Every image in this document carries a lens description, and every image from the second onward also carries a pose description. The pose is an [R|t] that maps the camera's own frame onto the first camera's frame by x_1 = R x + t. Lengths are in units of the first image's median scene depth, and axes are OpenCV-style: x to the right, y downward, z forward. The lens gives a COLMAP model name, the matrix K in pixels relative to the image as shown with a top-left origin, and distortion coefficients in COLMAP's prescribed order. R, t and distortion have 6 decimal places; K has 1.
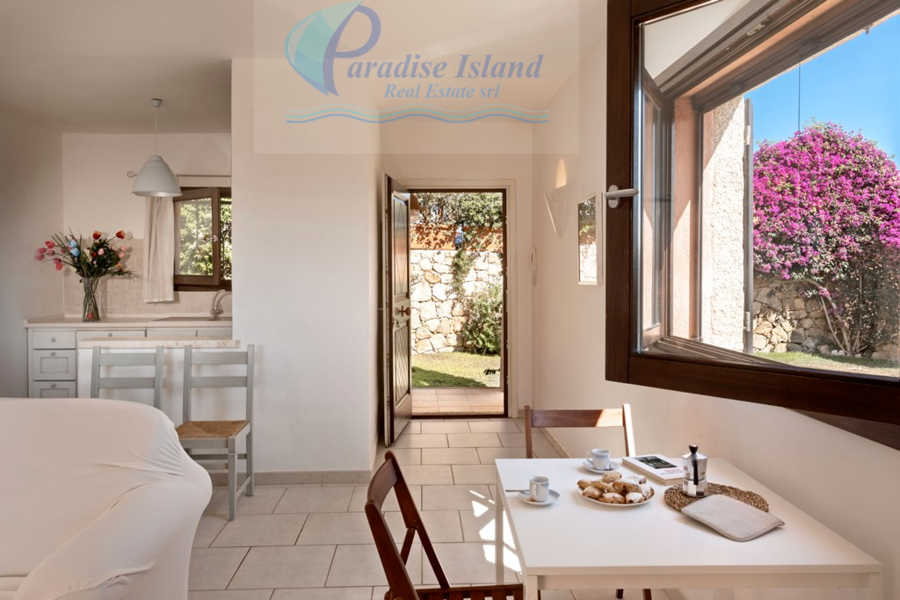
lens RADIAL K [[608.7, 0, 449.6], [0, 608.7, 299.4], [0, 0, 1]] dist [0.002334, -0.002247]
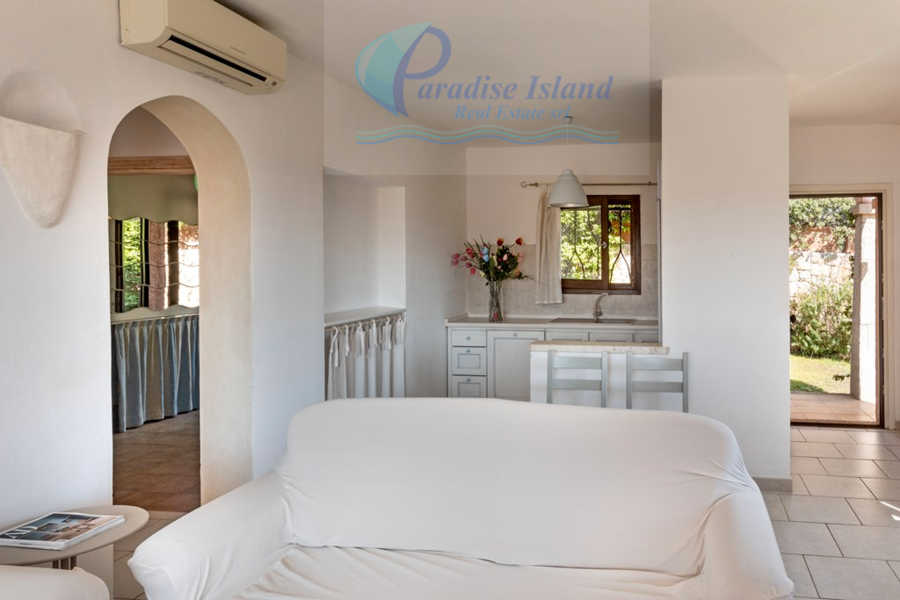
lens RADIAL K [[623.0, 0, 453.2], [0, 623.0, 271.1], [0, 0, 1]] dist [-0.001578, -0.001716]
pose [[0.986815, 0.015658, -0.161091, -0.476375], [-0.016199, 0.999867, -0.002044, -0.049184], [0.161038, 0.004626, 0.986937, -0.105793]]
